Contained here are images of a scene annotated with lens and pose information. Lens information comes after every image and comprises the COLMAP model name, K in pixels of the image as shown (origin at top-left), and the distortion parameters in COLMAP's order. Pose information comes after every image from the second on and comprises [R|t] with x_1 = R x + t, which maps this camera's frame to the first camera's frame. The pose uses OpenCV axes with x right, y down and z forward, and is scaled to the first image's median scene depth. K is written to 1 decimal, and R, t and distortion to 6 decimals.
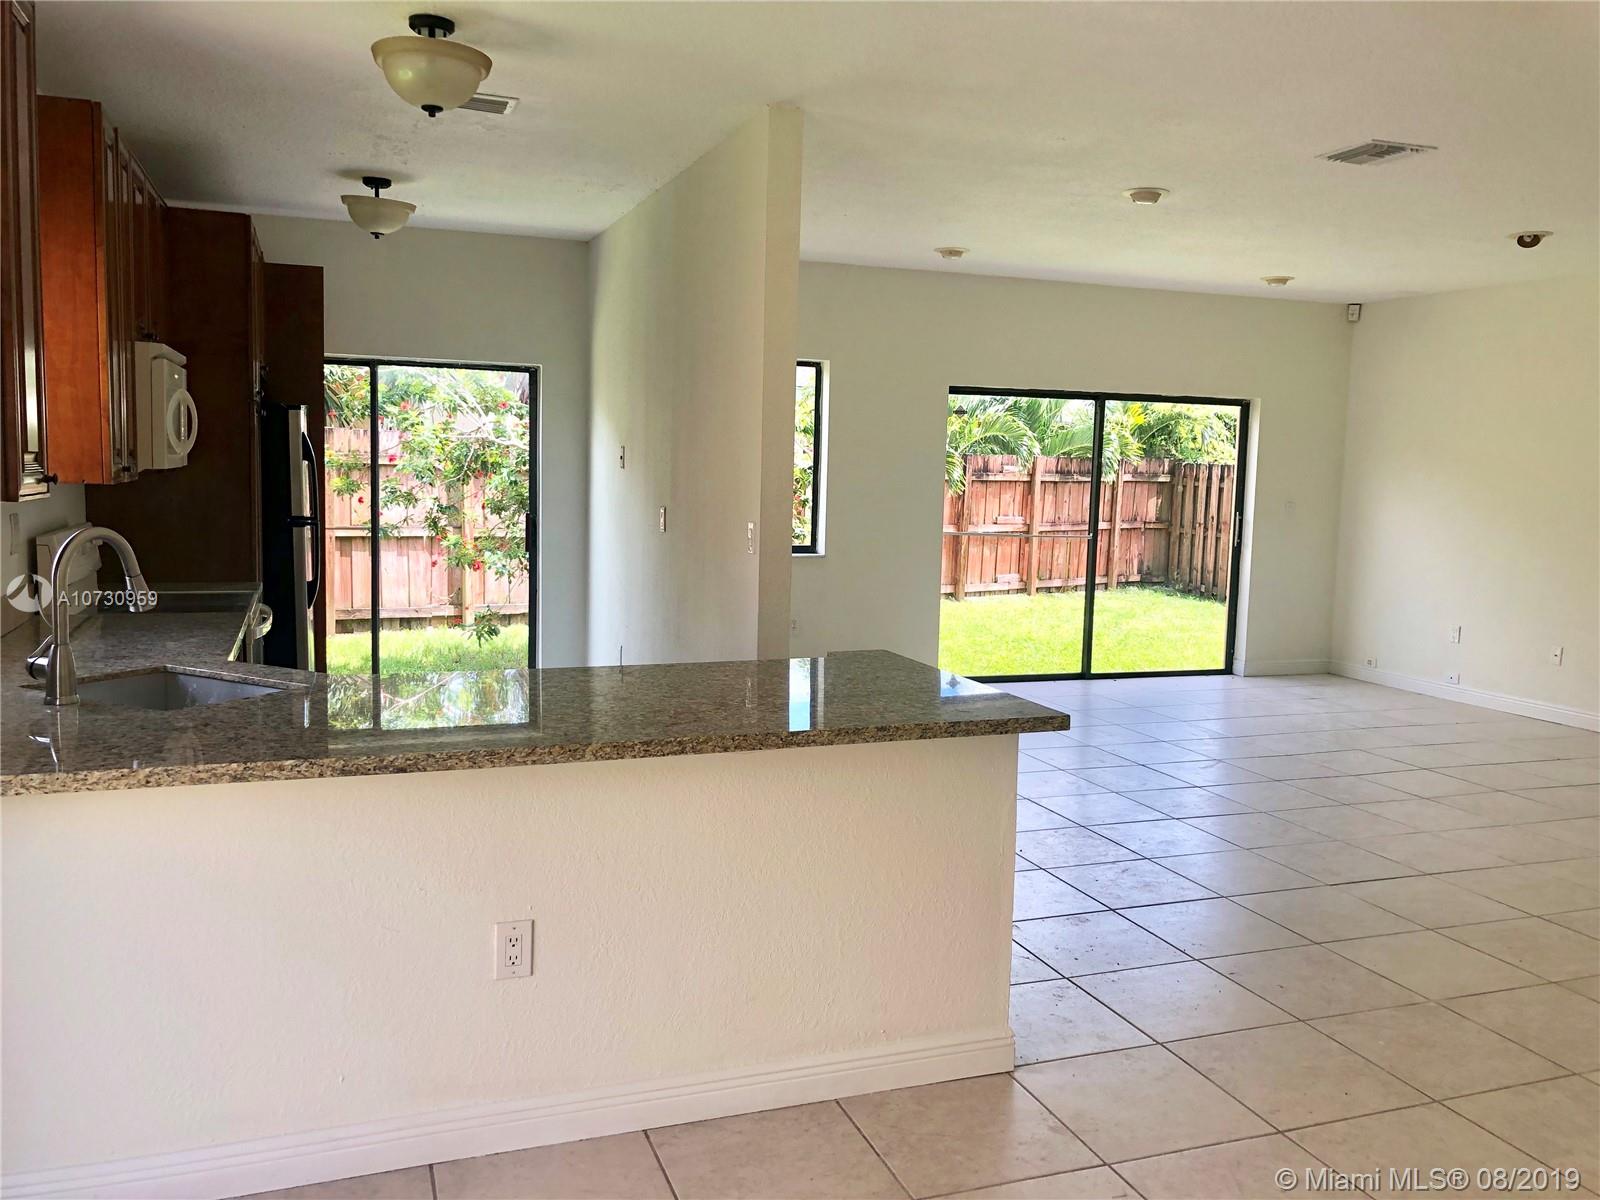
lens RADIAL K [[1304.0, 0, 795.6], [0, 1304.0, 619.3], [0, 0, 1]] dist [0.073208, -0.087228]
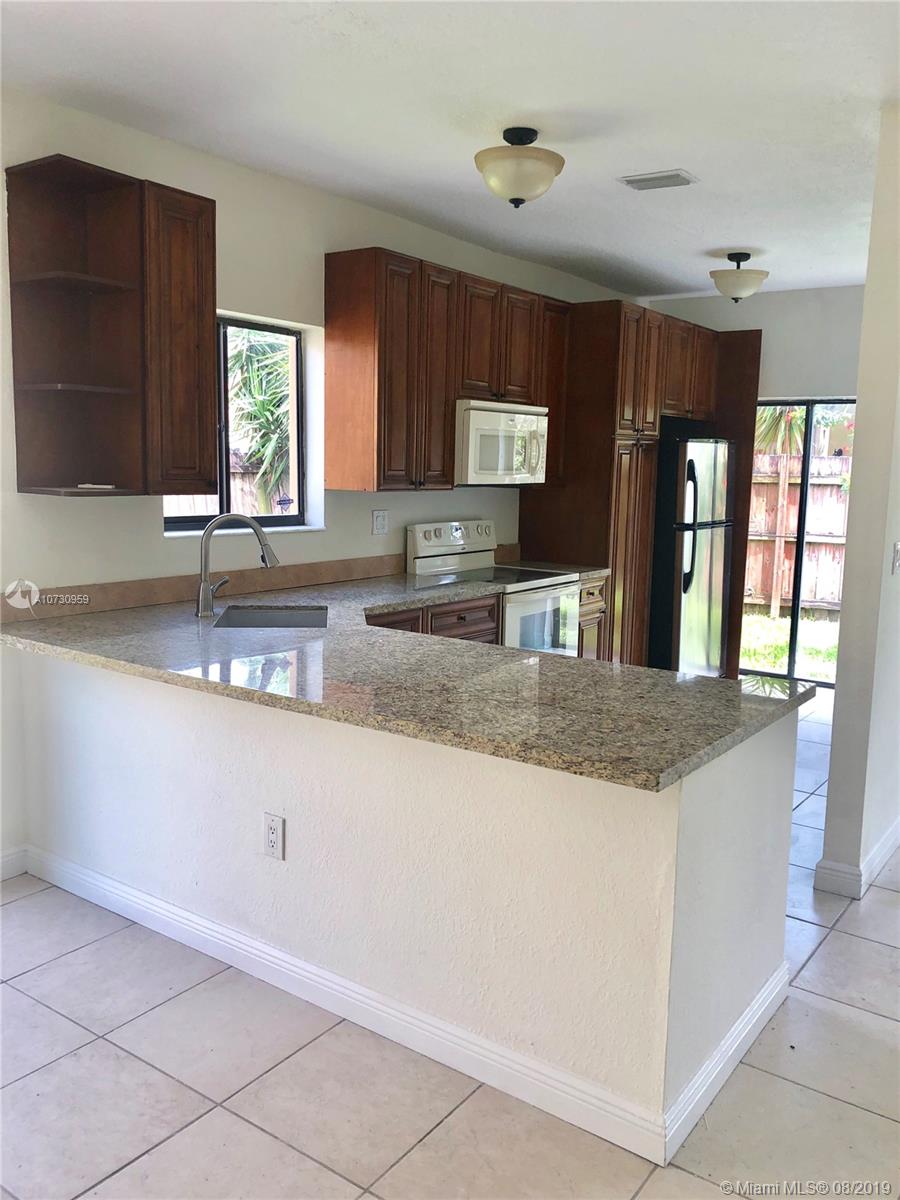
lens RADIAL K [[978.0, 0, 450.0], [0, 978.0, 600.0], [0, 0, 1]] dist [0.073208, -0.087228]
pose [[0.564668, 0.106999, -0.818353, 0.312670], [-0.112180, 0.992309, 0.052339, -0.027748], [0.817659, 0.062248, 0.572328, 0.255010]]
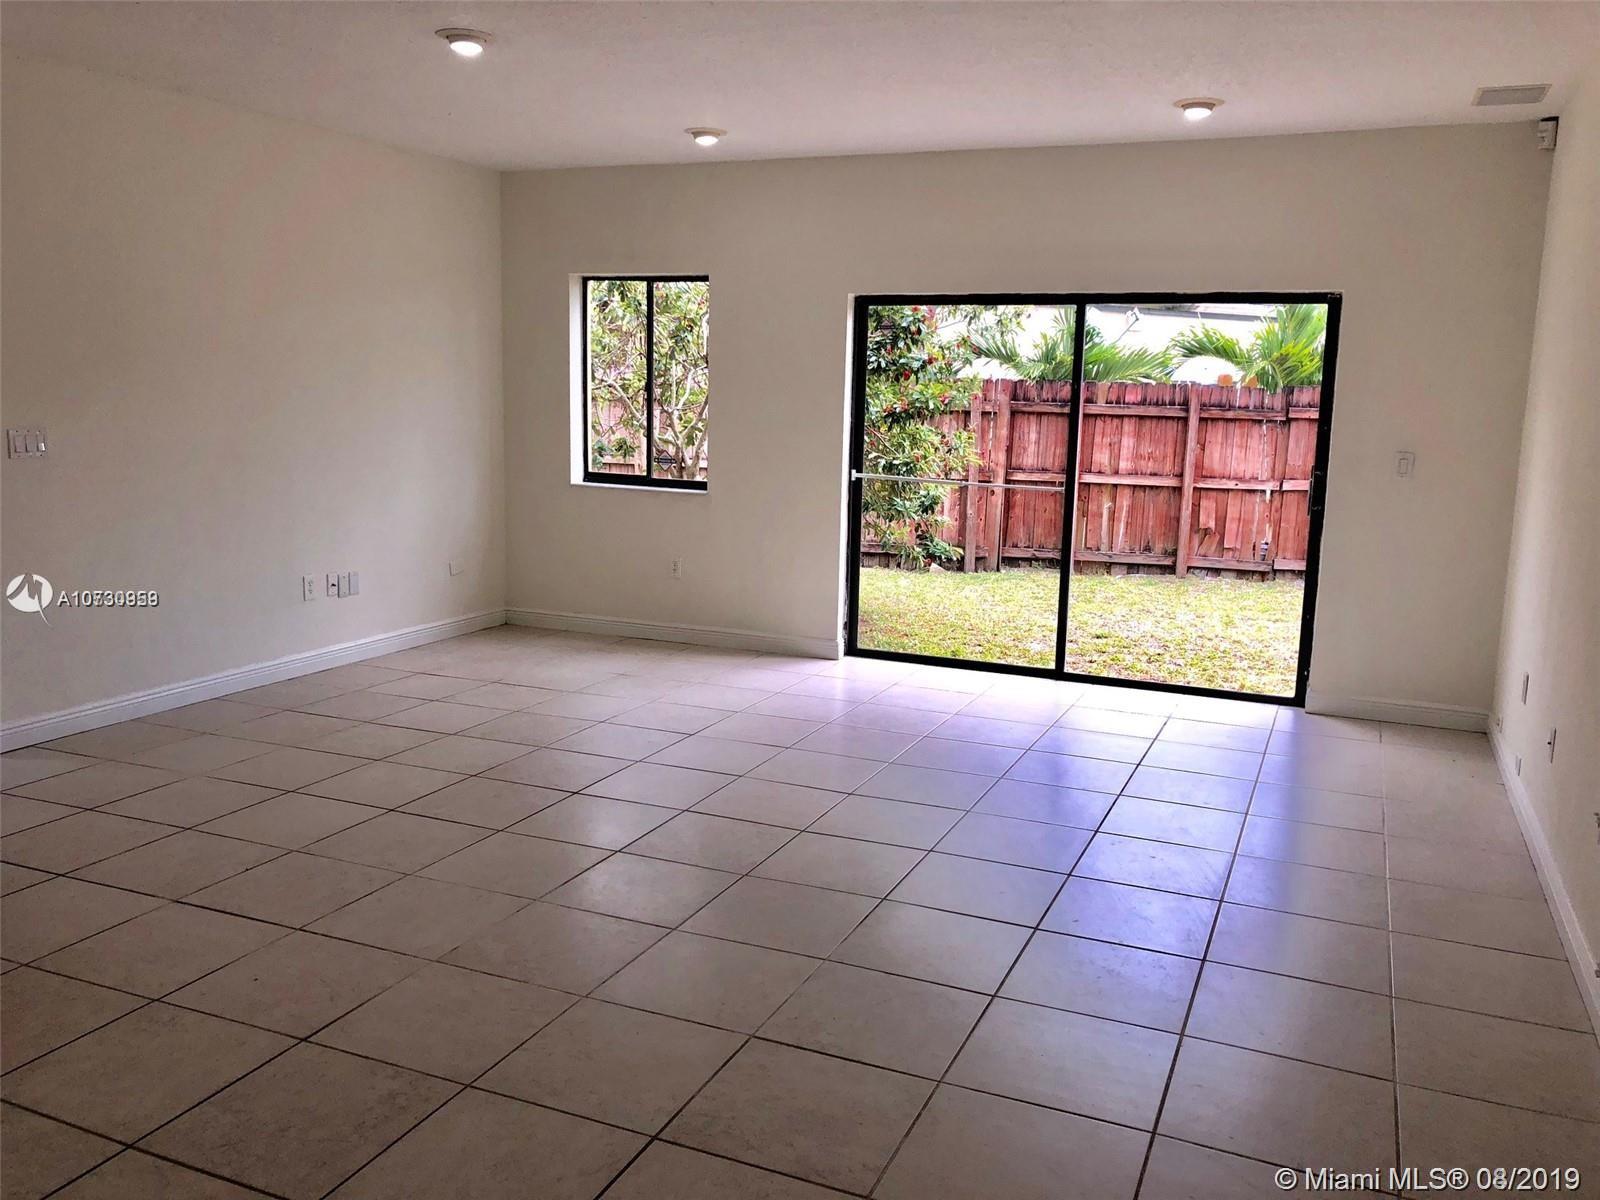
lens RADIAL K [[1319.5, 0, 799.8], [0, 1319.5, 608.3], [0, 0, 1]] dist [-0.005402, 0.043444]
pose [[0.719464, 0.108965, -0.685929, 1.453104], [-0.087363, 0.993970, 0.066265, -0.073655], [0.689013, 0.012250, 0.724645, 0.803995]]
